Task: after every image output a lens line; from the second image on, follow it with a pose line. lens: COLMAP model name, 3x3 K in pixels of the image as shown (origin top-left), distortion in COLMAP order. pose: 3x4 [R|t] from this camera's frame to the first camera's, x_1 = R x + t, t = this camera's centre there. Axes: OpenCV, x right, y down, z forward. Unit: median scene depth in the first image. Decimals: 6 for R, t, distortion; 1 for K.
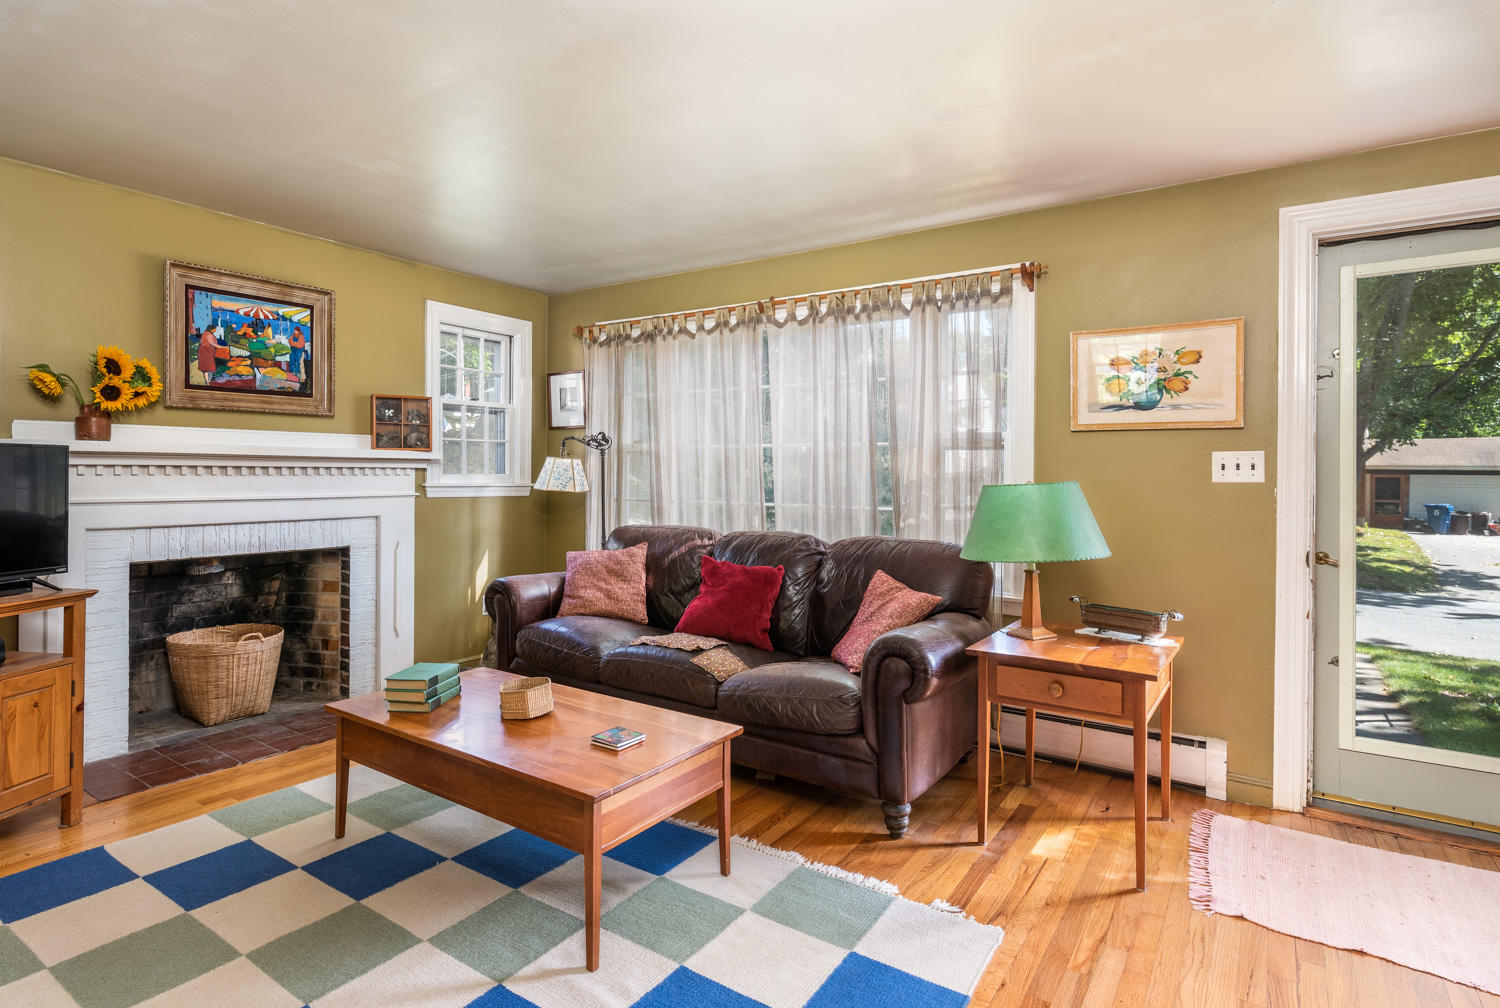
lens RADIAL K [[768.3, 0, 746.0], [0, 768.3, 478.0], [0, 0, 1]] dist [-0.001499, -0.000046]
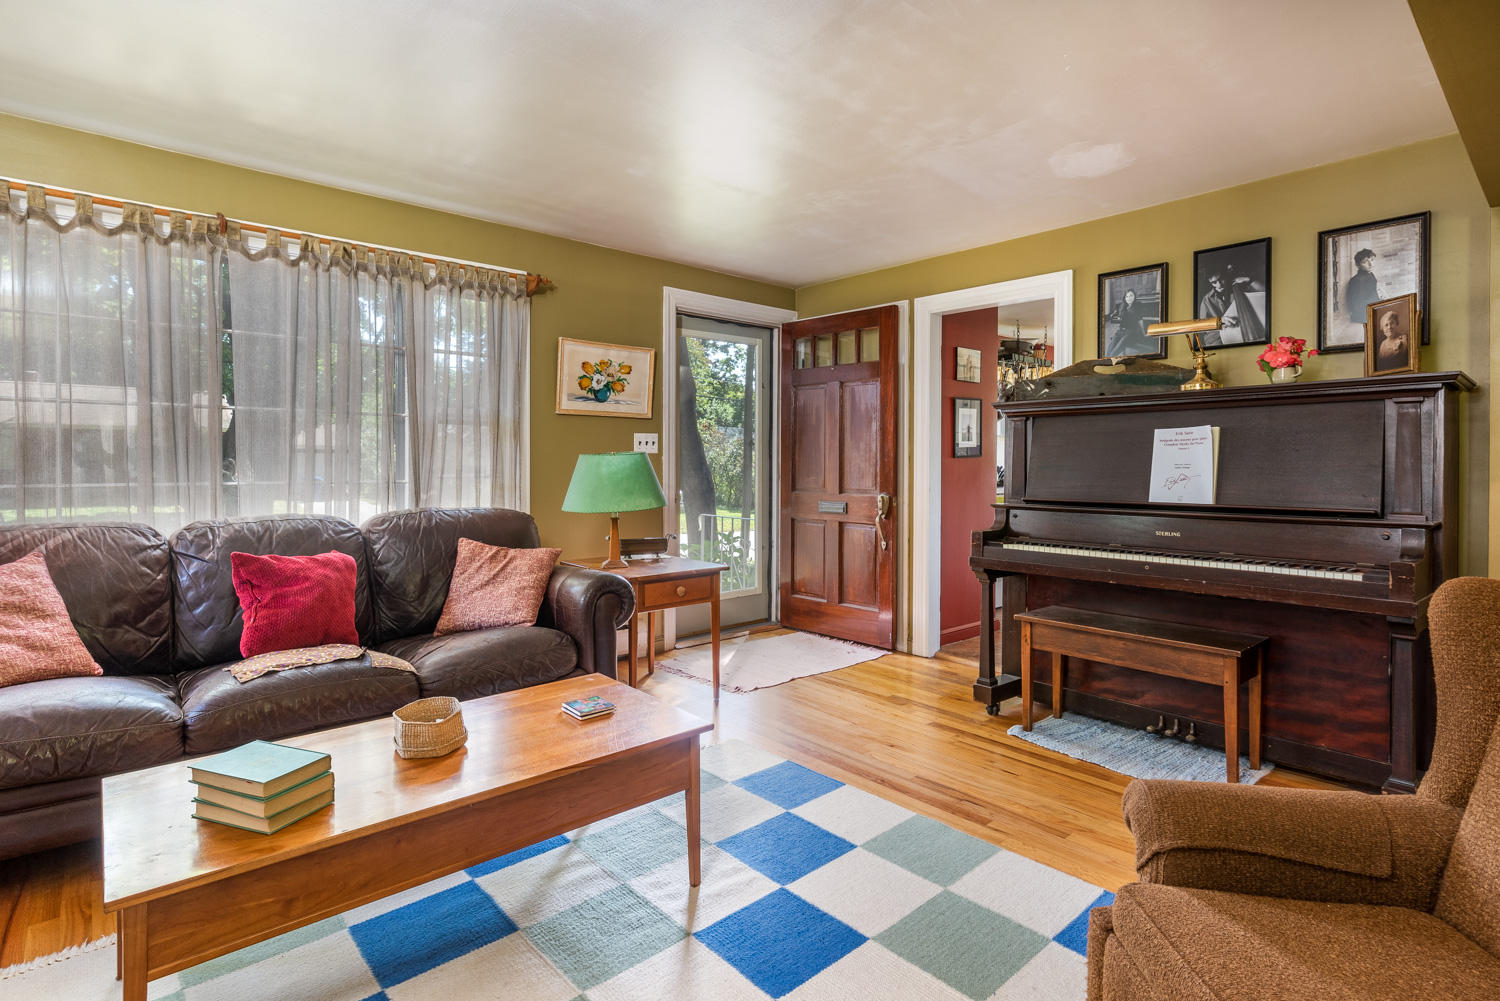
lens RADIAL K [[742.9, 0, 755.9], [0, 742.9, 458.6], [0, 0, 1]] dist [-0.001496, -0.000186]
pose [[0.237009, -0.009122, 0.971465, -0.964122], [-0.004565, 0.999934, 0.010503, -0.000117], [-0.971497, -0.006925, 0.236952, 0.514530]]
